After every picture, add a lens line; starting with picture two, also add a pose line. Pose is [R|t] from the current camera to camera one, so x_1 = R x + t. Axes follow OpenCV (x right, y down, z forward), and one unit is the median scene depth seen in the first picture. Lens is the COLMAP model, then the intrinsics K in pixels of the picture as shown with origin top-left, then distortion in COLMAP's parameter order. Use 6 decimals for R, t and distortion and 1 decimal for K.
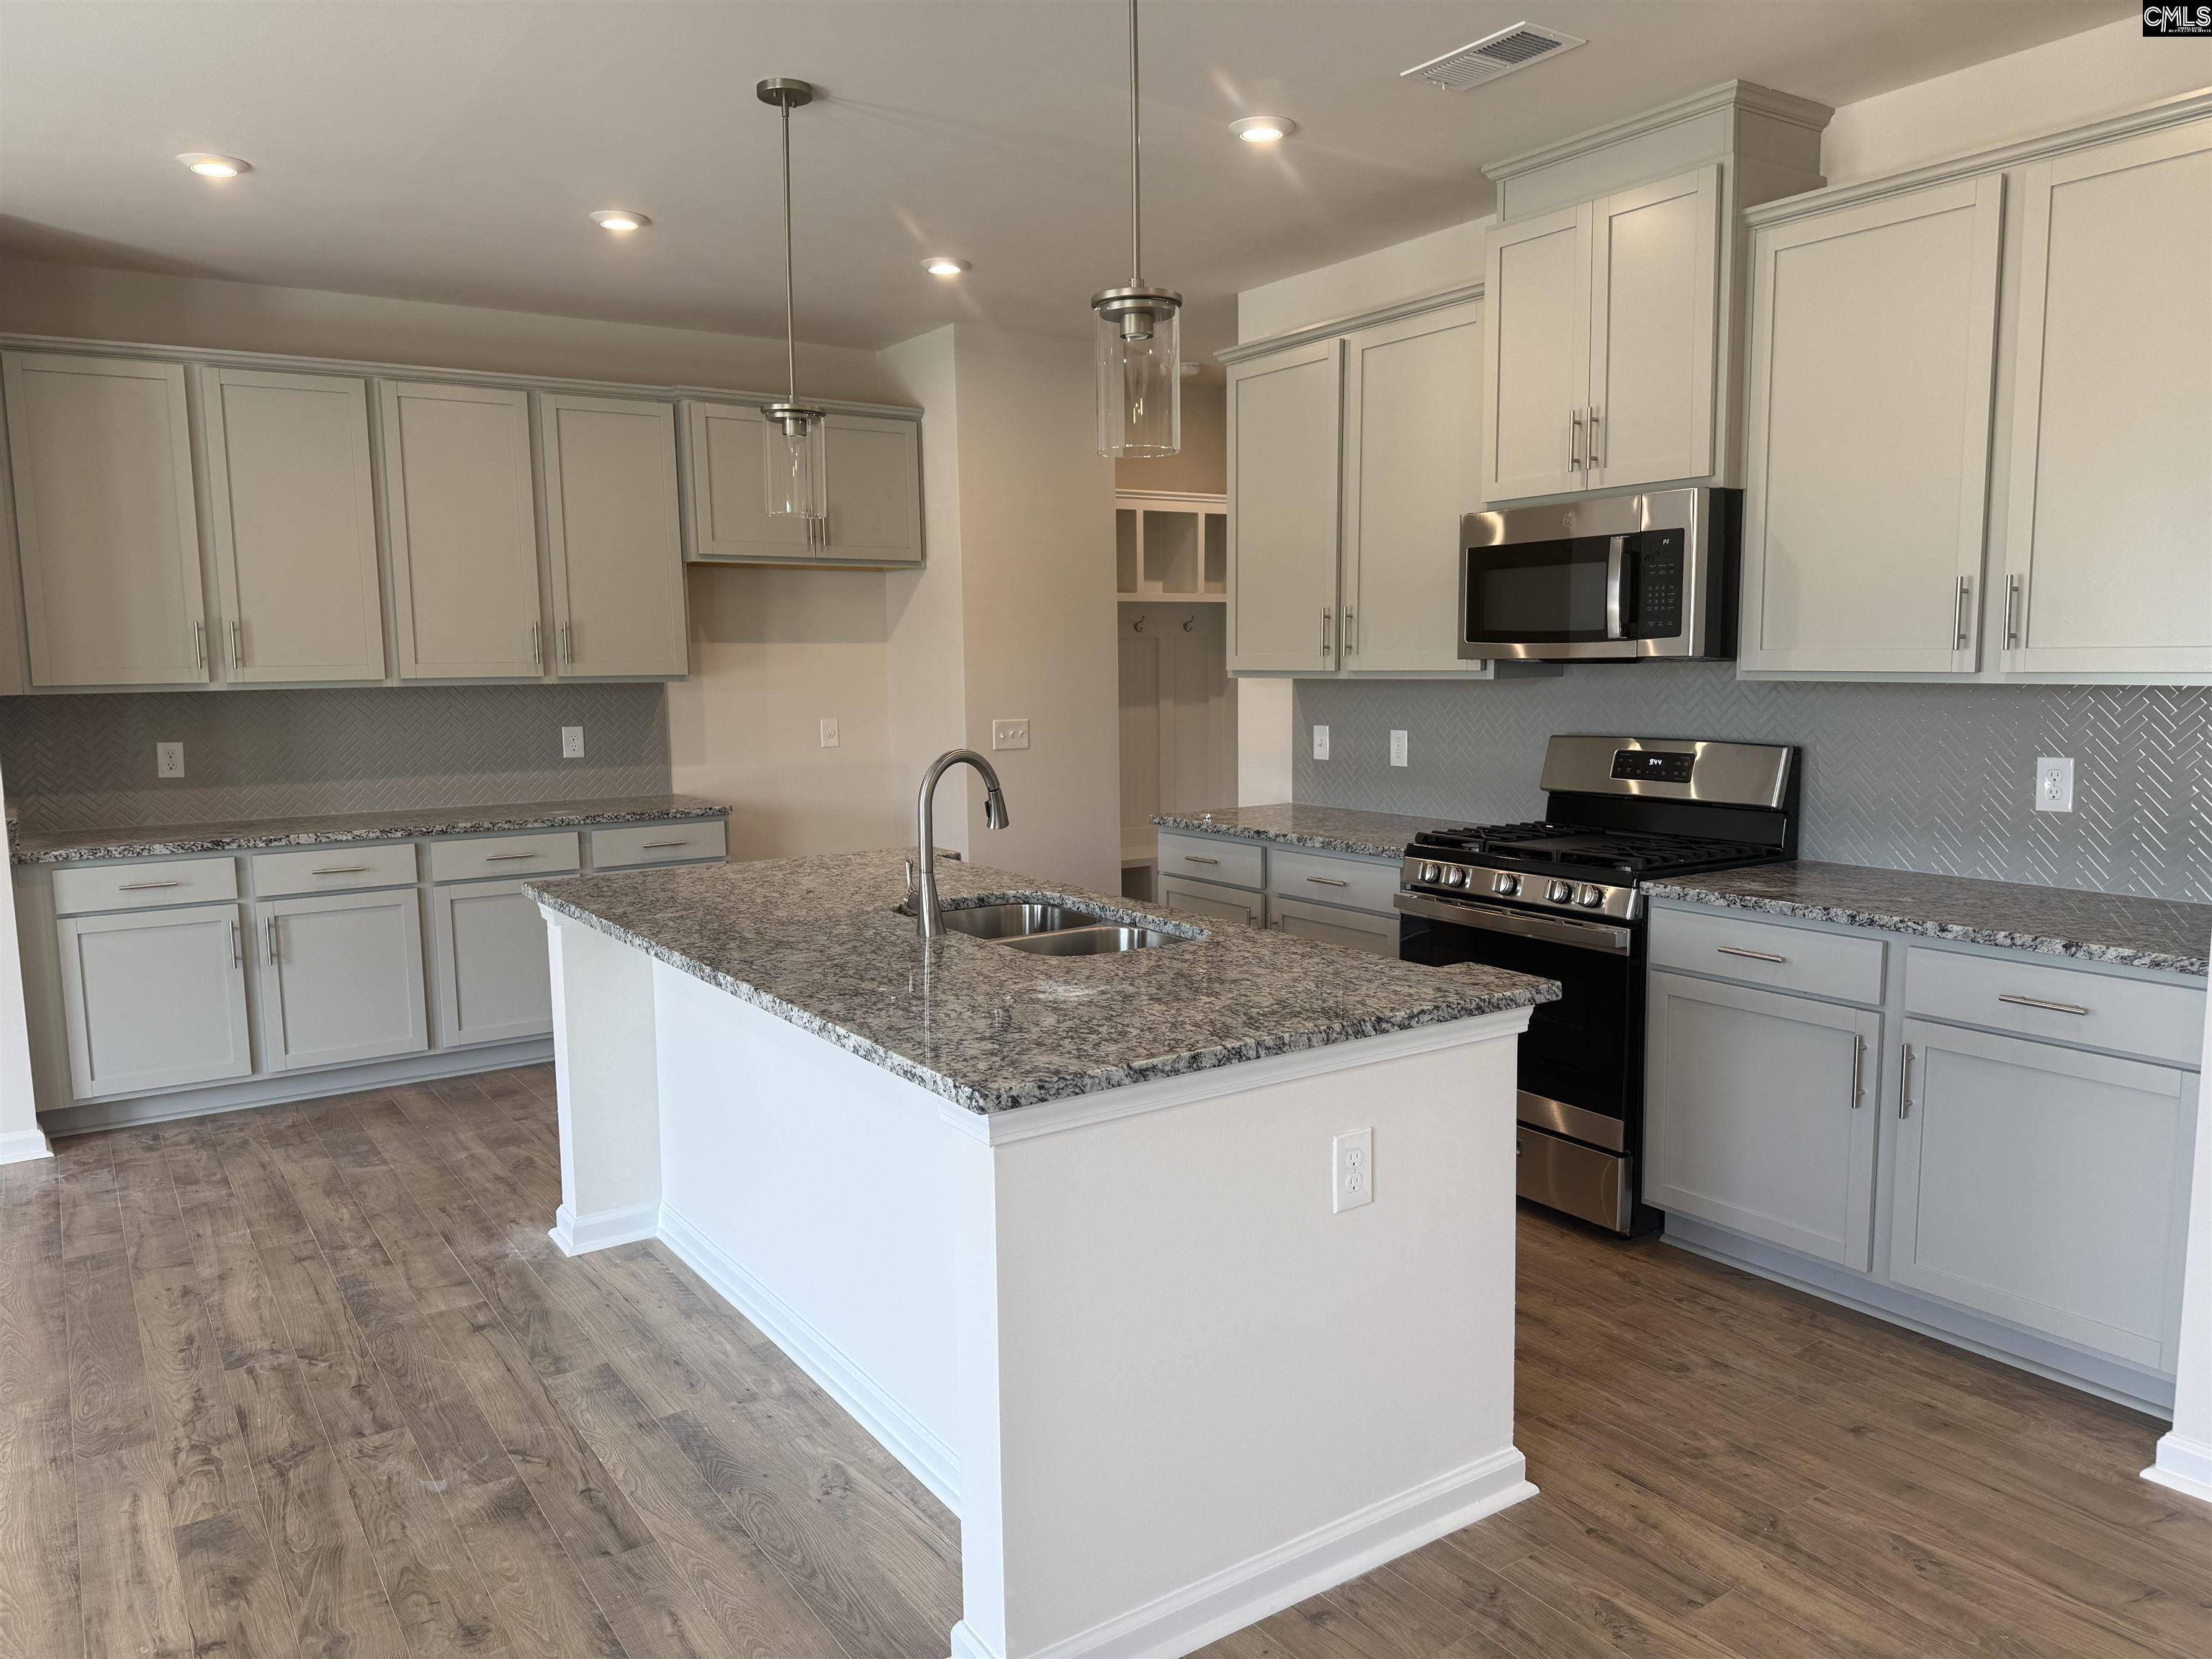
lens RADIAL K [[1576.2, 0, 1133.8], [0, 1576.2, 832.8], [0, 0, 1]] dist [0.050640, -0.057647]
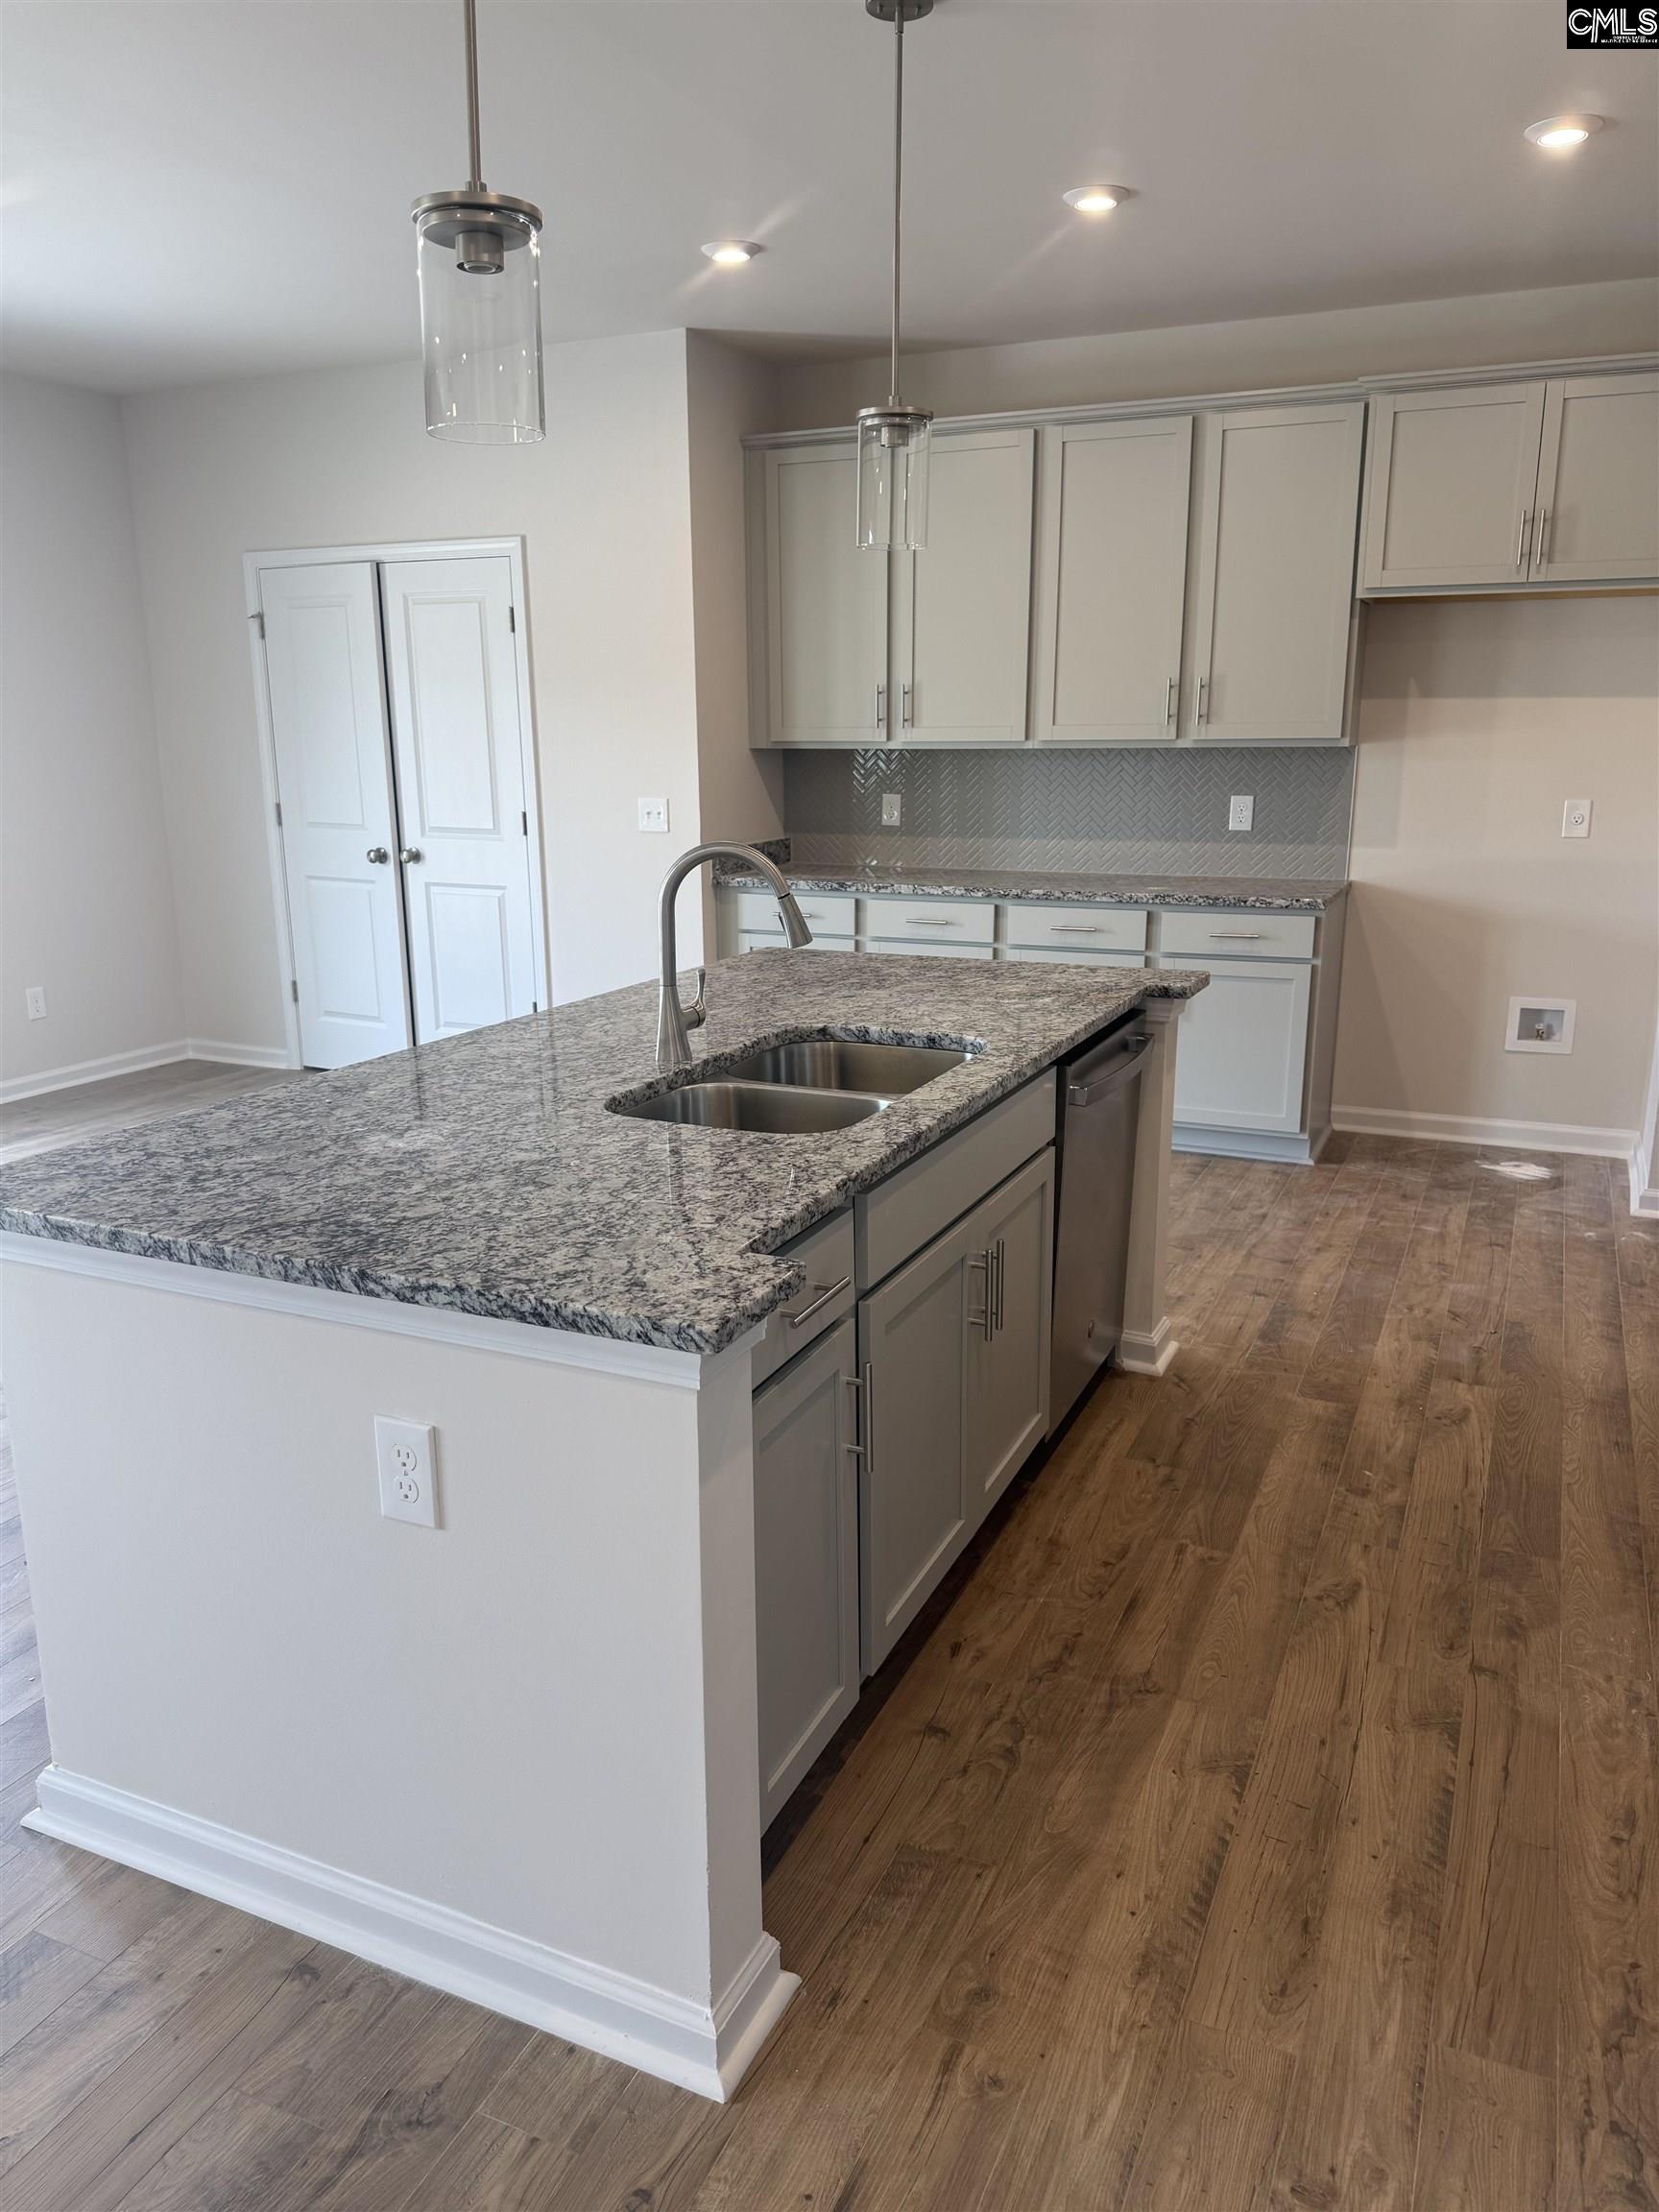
lens RADIAL K [[1576.2, 0, 809.4], [0, 1576.2, 1111.5], [0, 0, 1]] dist [0.050640, -0.057647]
pose [[0.505955, 0.215958, -0.835088, 0.499552], [-0.100097, 0.976310, 0.191832, -0.062683], [0.856732, -0.013469, 0.515586, 0.499563]]
